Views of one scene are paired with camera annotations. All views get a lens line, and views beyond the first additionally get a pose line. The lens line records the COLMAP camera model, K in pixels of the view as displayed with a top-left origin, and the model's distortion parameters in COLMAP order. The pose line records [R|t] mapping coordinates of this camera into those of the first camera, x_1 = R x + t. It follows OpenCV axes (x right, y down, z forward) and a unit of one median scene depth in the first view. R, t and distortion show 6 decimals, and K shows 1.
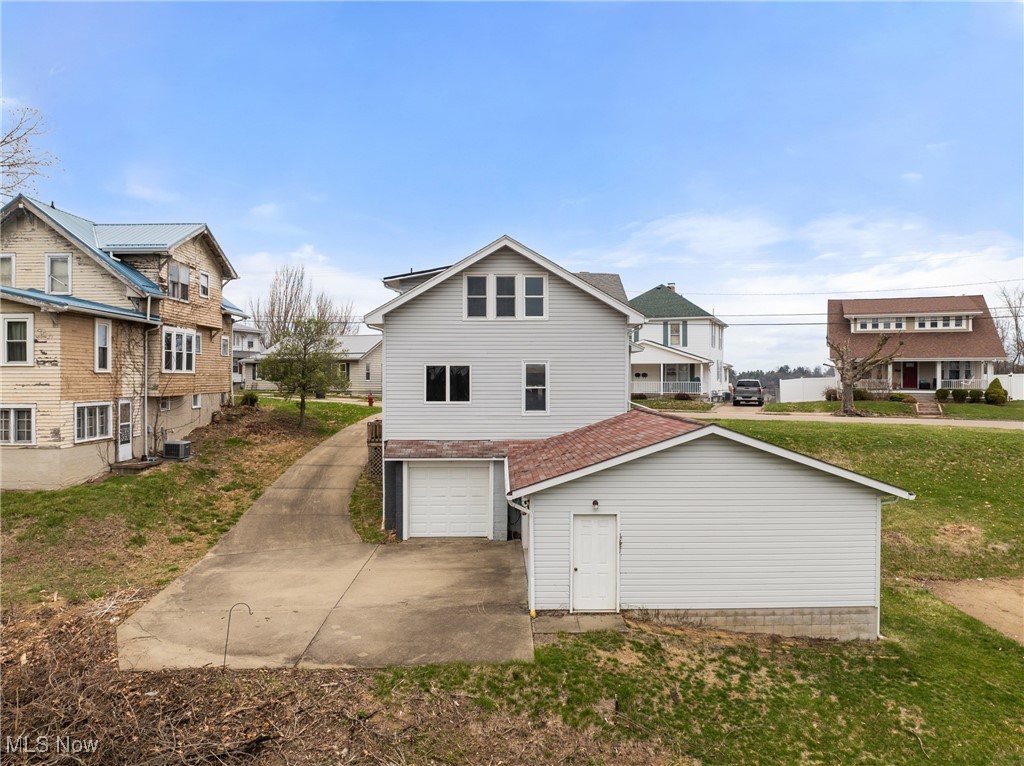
lens RADIAL K [[726.4, 0, 512.0], [0, 726.4, 383.0], [0, 0, 1]] dist [-0.035767, 0.001335]
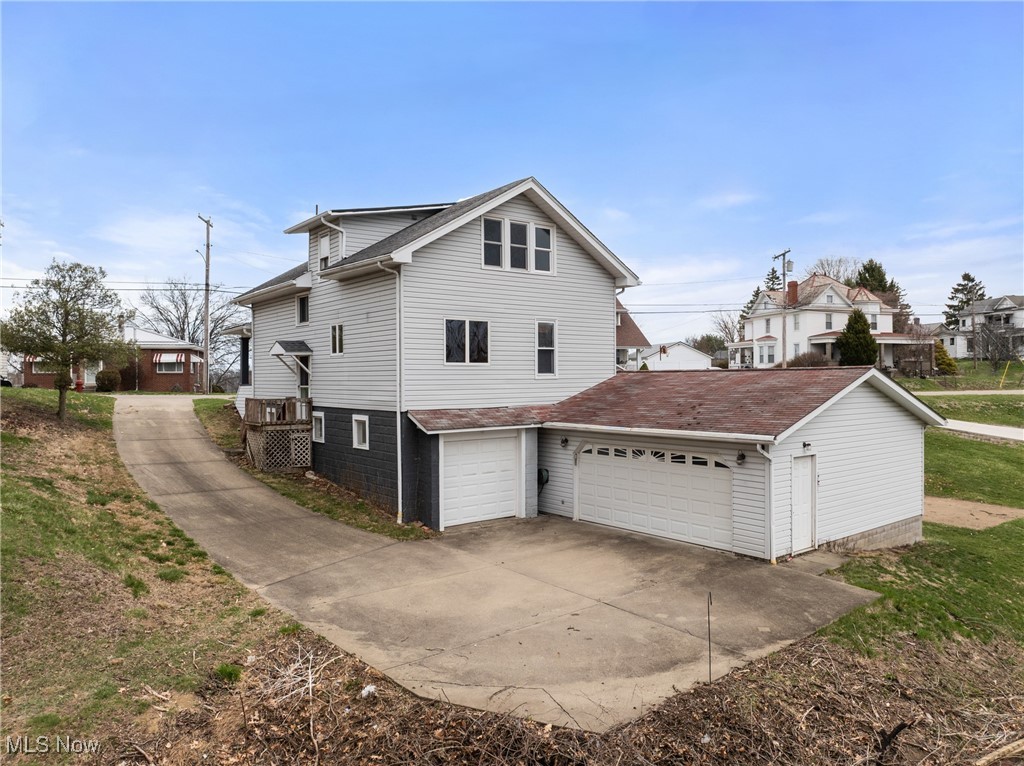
lens RADIAL K [[723.1, 0, 512.0], [0, 723.1, 383.0], [0, 0, 1]] dist [-0.036967, -0.002923]
pose [[0.795592, -0.010772, 0.605737, -0.558441], [0.012095, 0.999925, 0.001897, 0.048174], [-0.605712, 0.005817, 0.795663, 0.299079]]
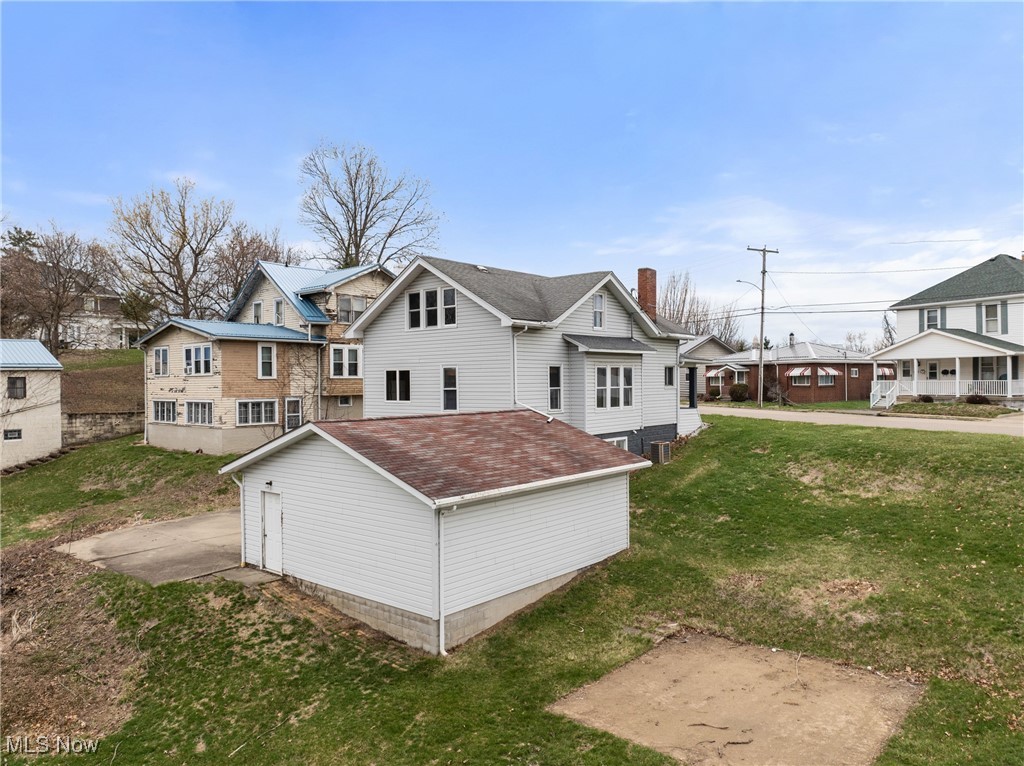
lens RADIAL K [[726.4, 0, 512.0], [0, 726.4, 383.0], [0, 0, 1]] dist [-0.035767, 0.001335]
pose [[0.749277, -0.006273, -0.662227, 0.834341], [0.005714, 0.999979, -0.003007, 0.001085], [0.662232, -0.001531, 0.749297, 0.238286]]
